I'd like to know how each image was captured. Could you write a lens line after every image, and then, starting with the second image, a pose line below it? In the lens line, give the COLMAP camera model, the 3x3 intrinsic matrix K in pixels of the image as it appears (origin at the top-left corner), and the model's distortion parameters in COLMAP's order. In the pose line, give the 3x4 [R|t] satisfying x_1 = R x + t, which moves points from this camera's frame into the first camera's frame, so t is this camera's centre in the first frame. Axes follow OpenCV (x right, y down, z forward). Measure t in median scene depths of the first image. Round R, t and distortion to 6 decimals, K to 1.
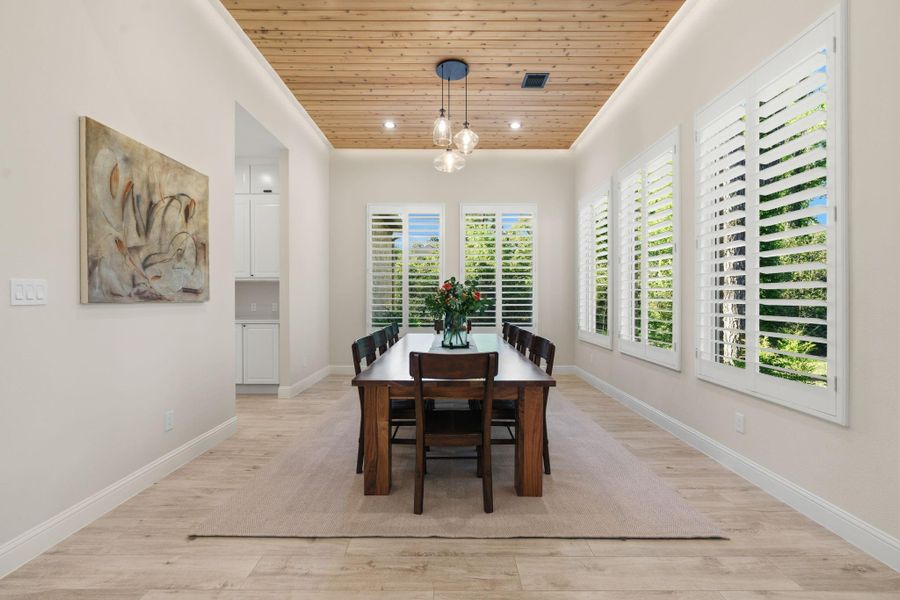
lens RADIAL K [[408.6, 0, 447.3], [0, 408.6, 299.2], [0, 0, 1]] dist [0.003322, 0.000208]
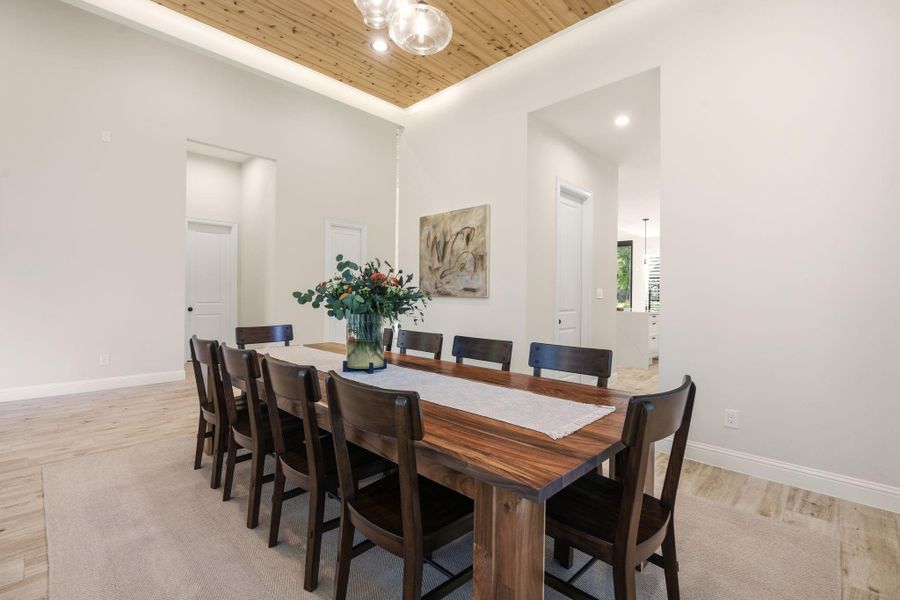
lens RADIAL K [[408.6, 0, 446.5], [0, 408.6, 298.5], [0, 0, 1]] dist [0.003322, 0.000208]
pose [[-0.688559, -0.004408, -0.725167, 0.527967], [-0.013102, 0.999894, 0.006363, 0.003322], [0.725062, 0.013883, -0.688544, 2.017682]]
